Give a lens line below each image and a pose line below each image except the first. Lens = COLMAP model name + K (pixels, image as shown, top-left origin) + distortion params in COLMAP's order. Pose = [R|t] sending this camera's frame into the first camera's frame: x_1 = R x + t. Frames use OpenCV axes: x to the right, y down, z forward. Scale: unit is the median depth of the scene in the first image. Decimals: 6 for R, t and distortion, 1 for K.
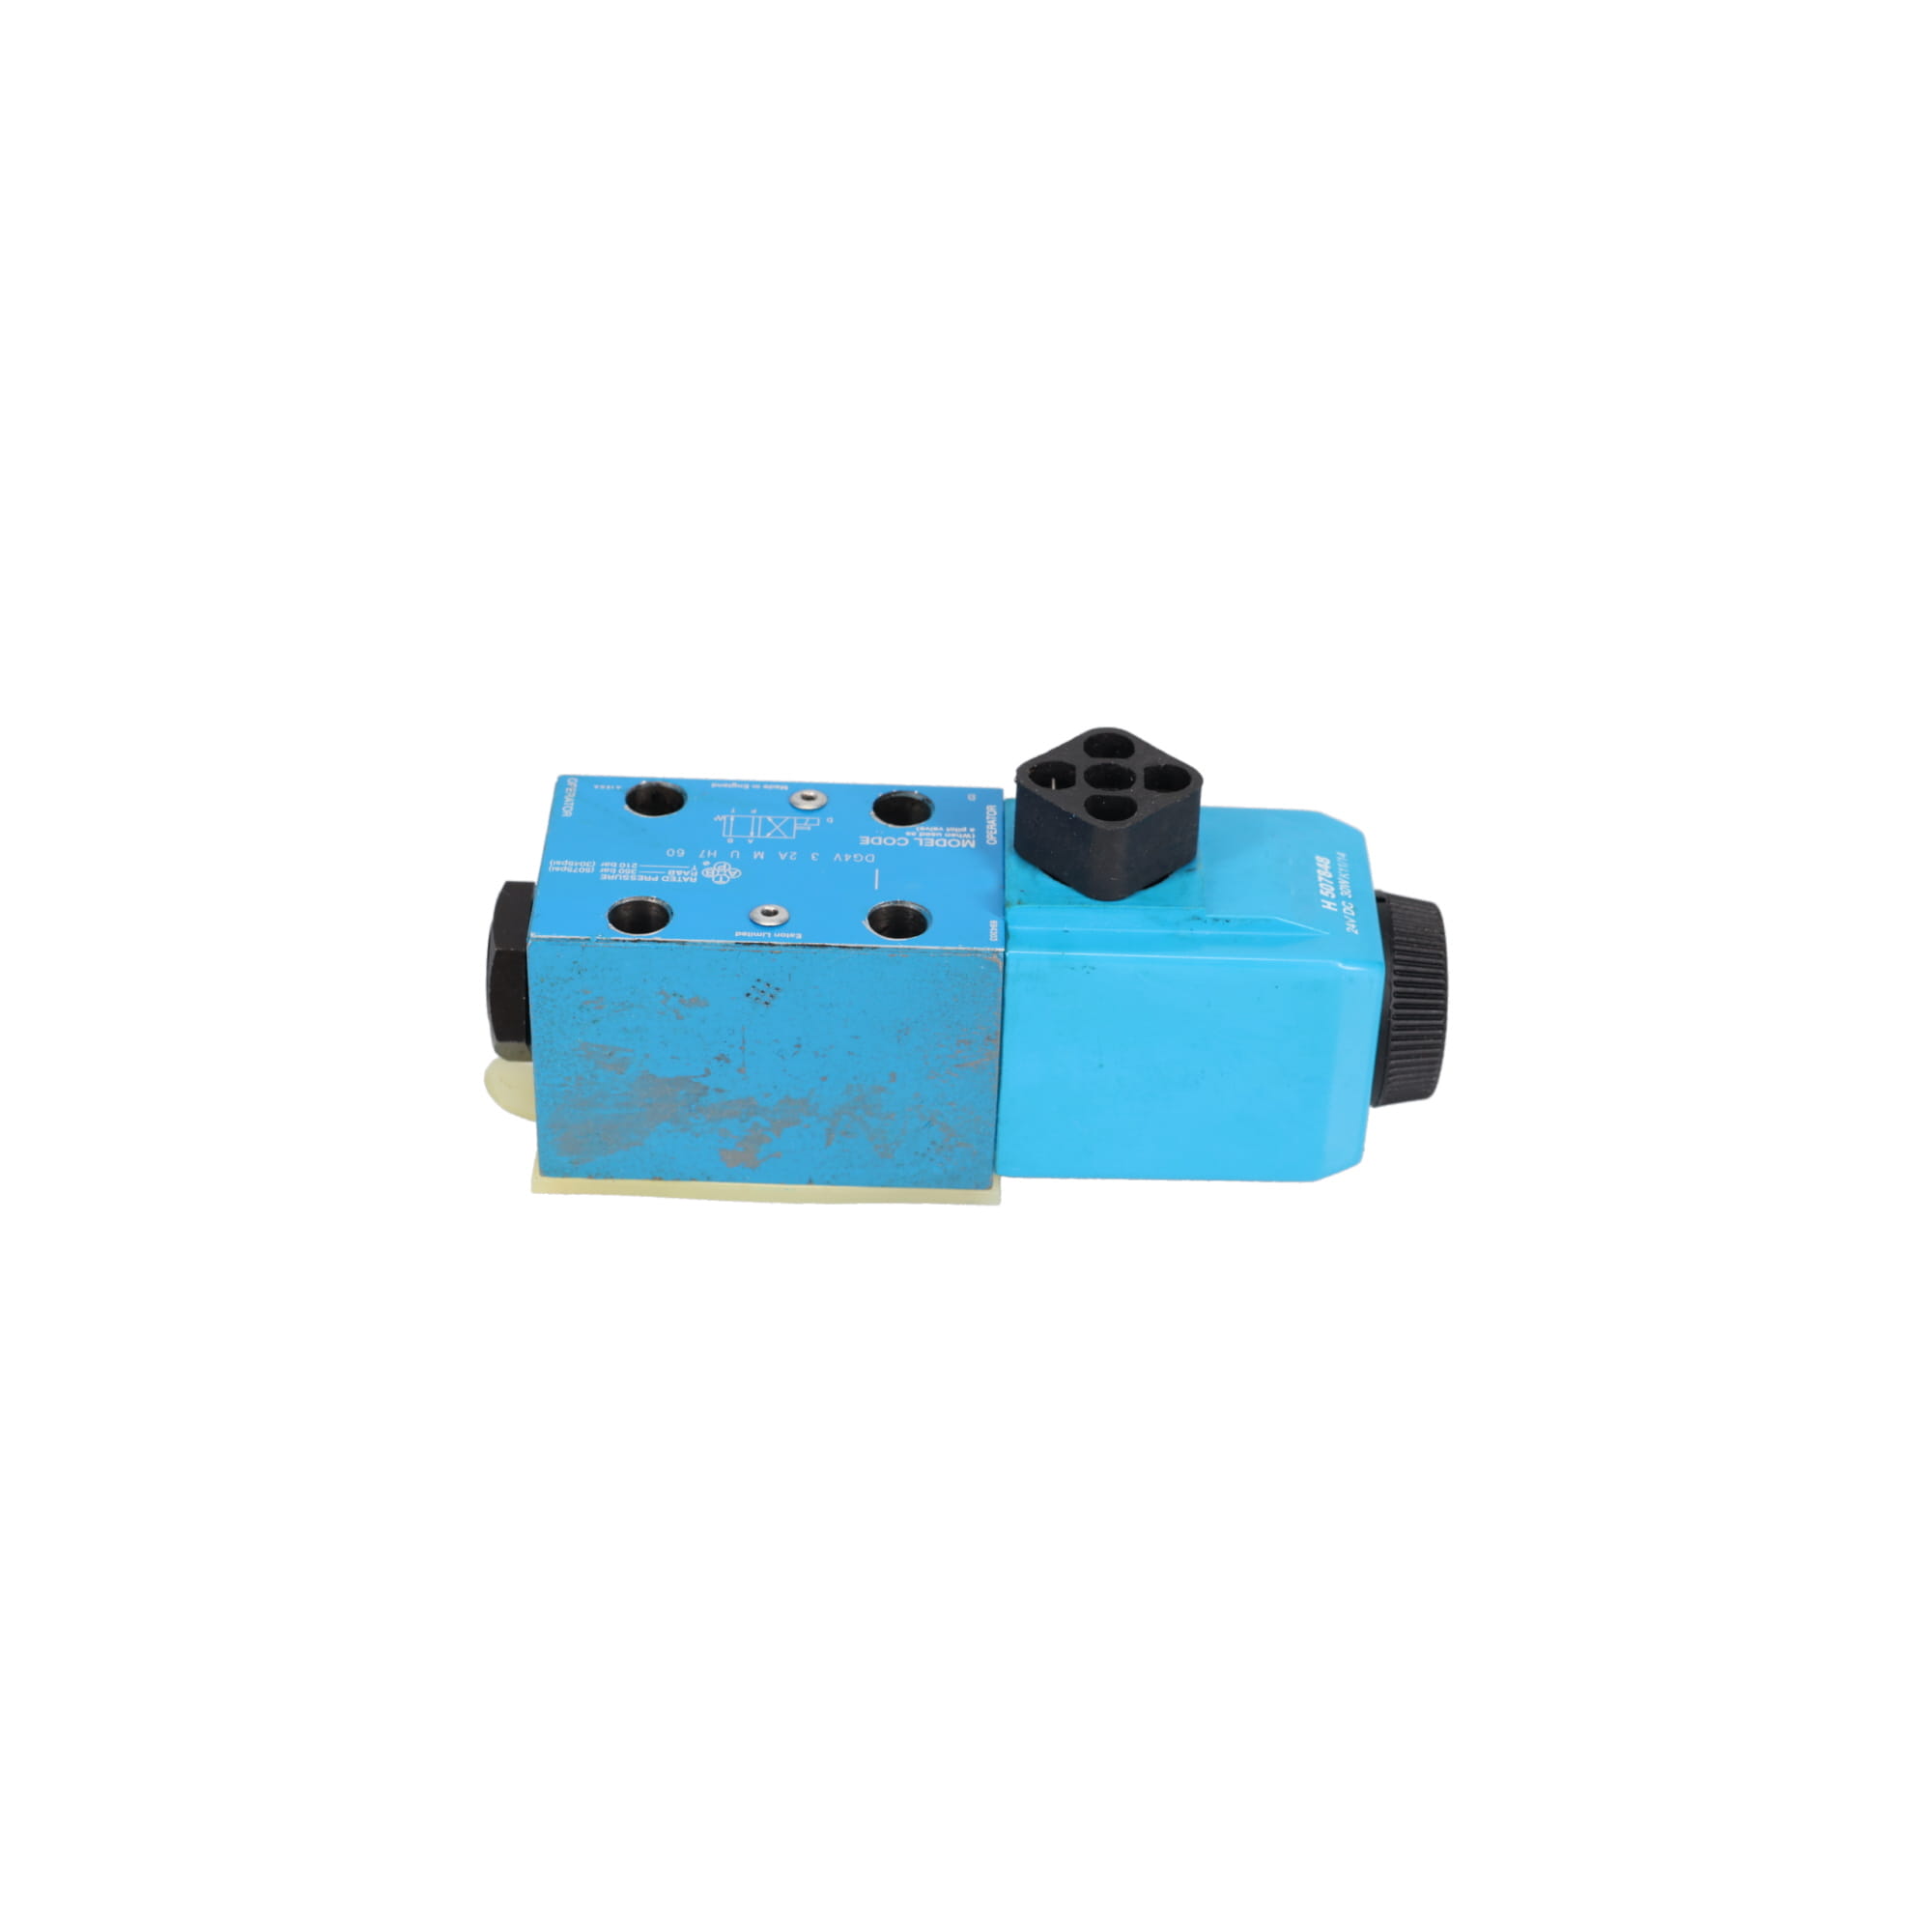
lens RADIAL K [[3450.1, 0, 966.0], [0, 3450.1, 966.0], [0, 0, 1]] dist [0.019439, 0.010655]
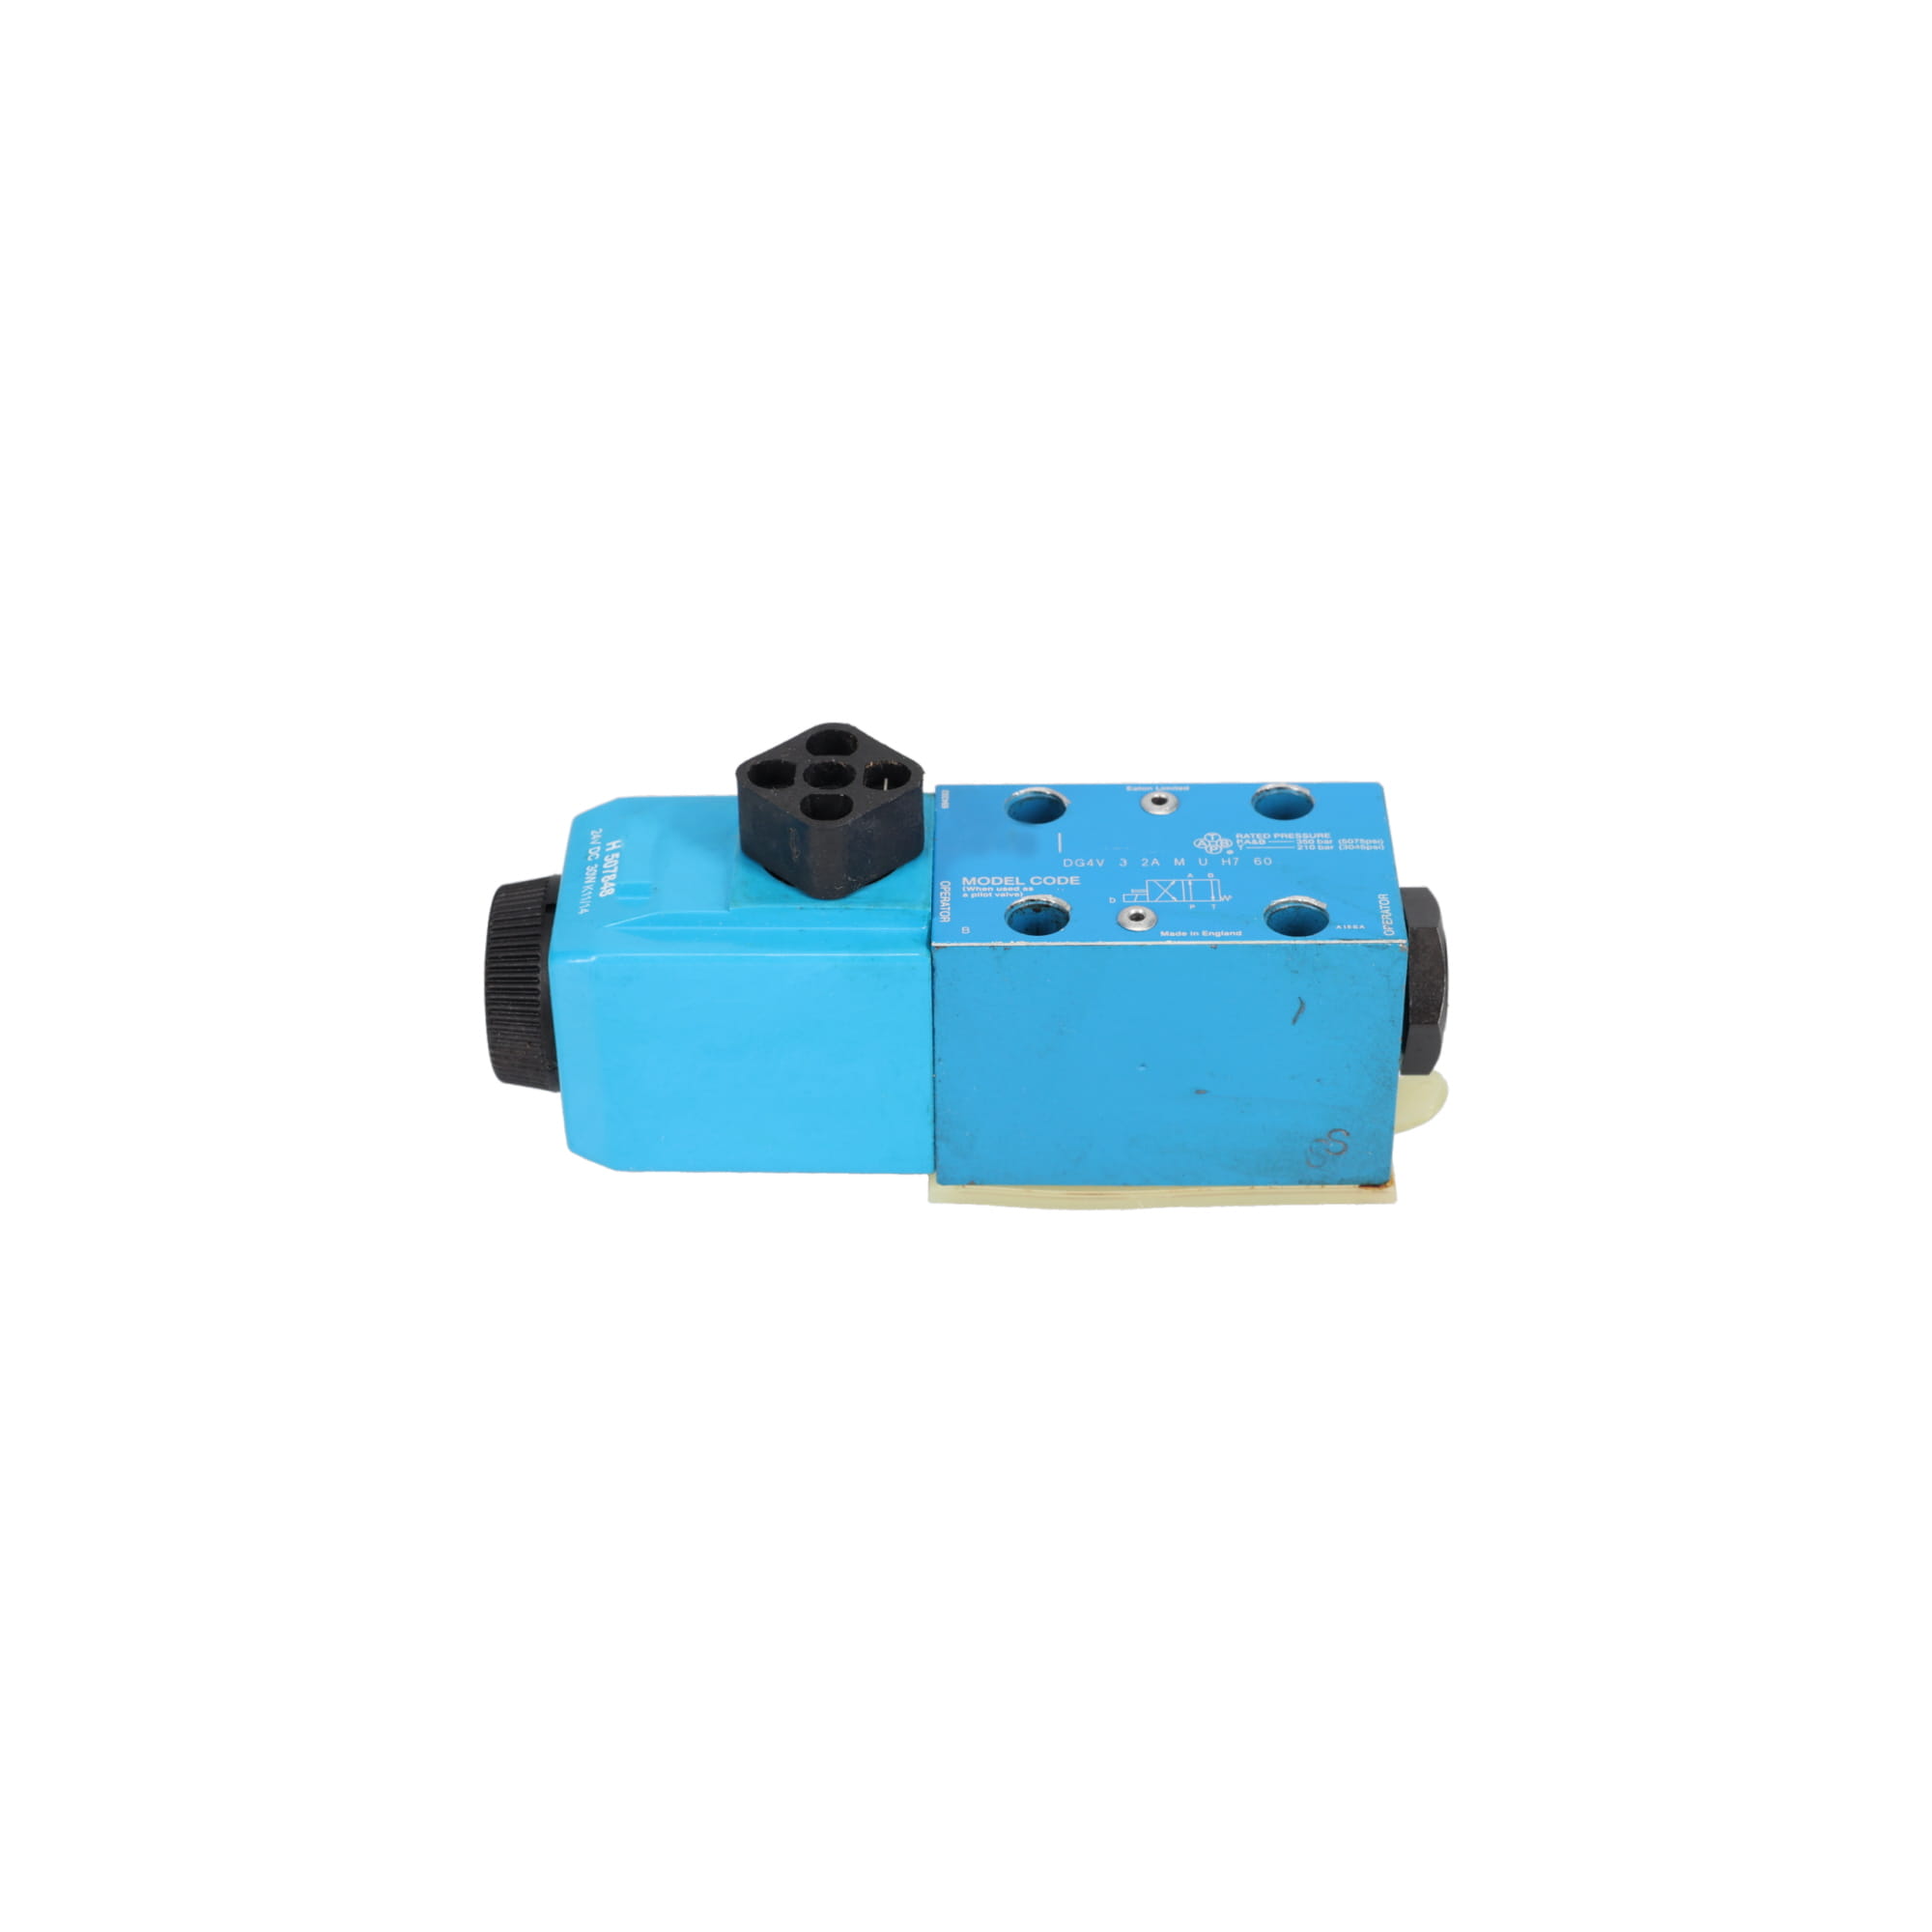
lens RADIAL K [[3450.1, 0, 966.0], [0, 3450.1, 966.0], [0, 0, 1]] dist [0.019439, 0.010655]
pose [[-0.999757, -0.016452, -0.014695, 0.015724], [-0.018834, 0.289774, 0.956910, -0.978336], [-0.011485, 0.956954, -0.290013, 1.322414]]
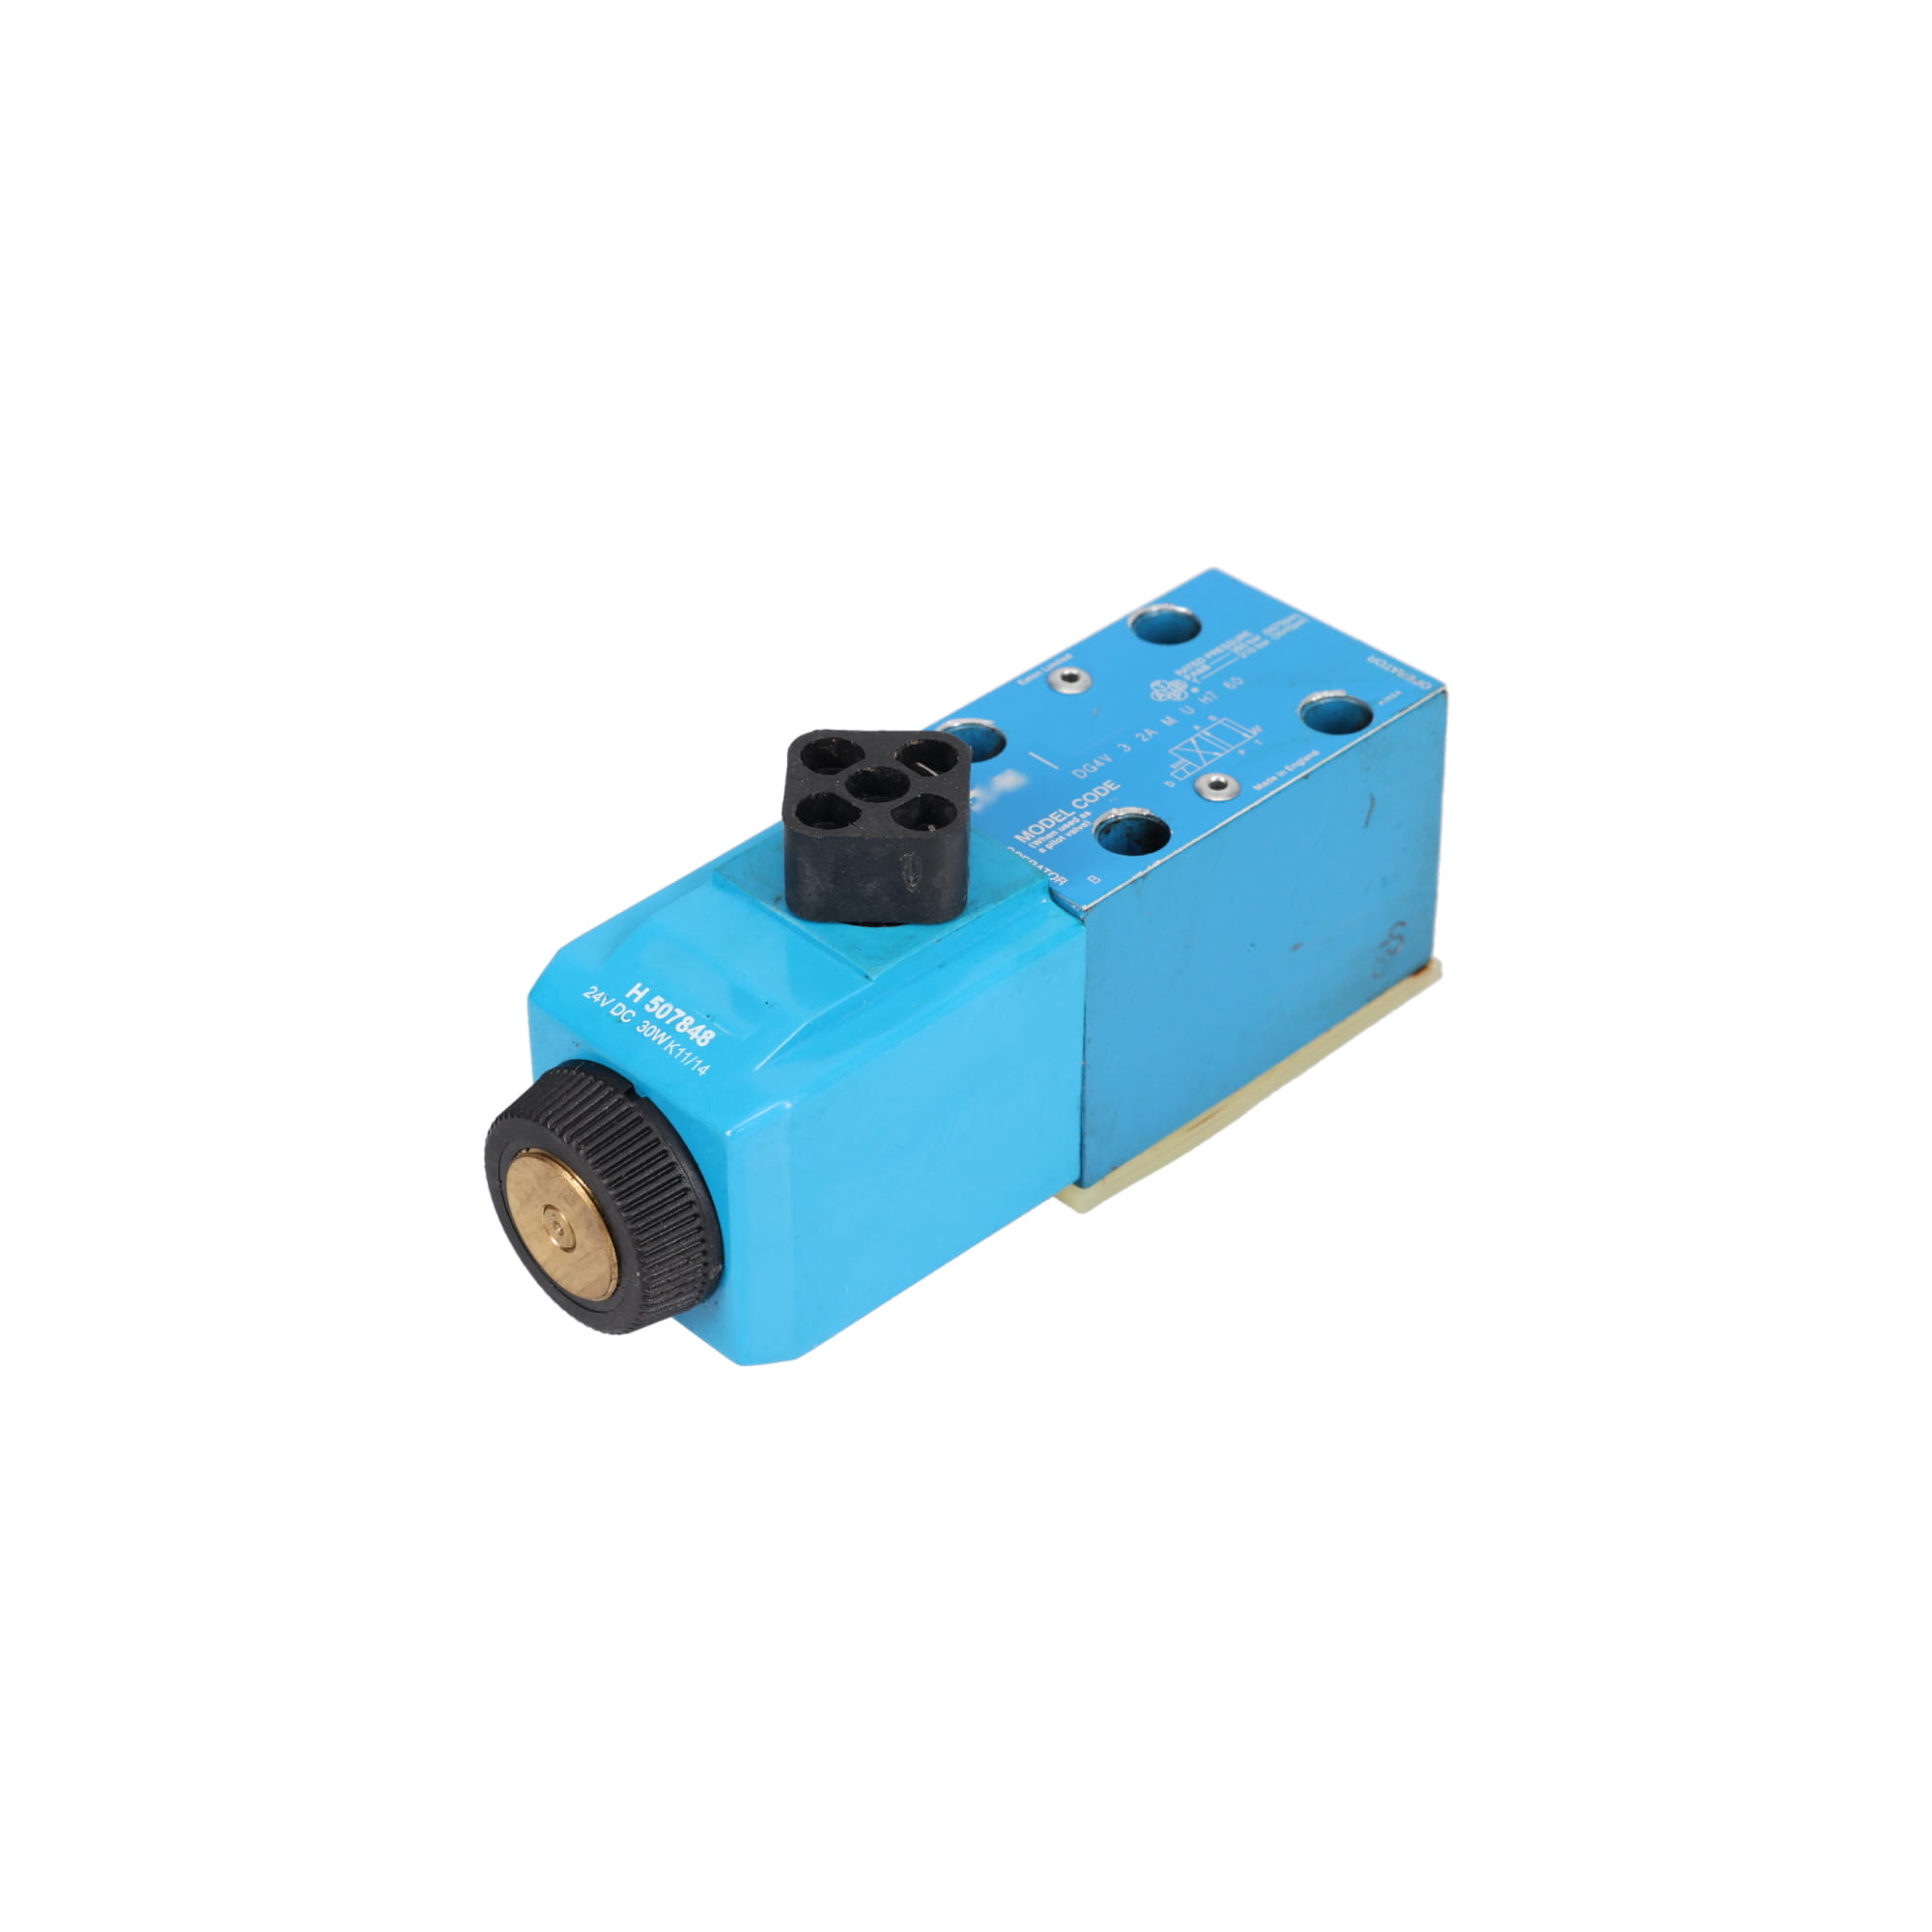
lens RADIAL K [[4136.4, 0, 995.4], [0, 4136.4, 922.4], [0, 0, 1]] dist [0.016942, 0.000407]
pose [[-0.702156, 0.405080, -0.585566, 0.600306], [-0.439774, 0.400057, 0.804085, -0.829613], [0.559978, 0.822110, -0.102759, 1.127281]]
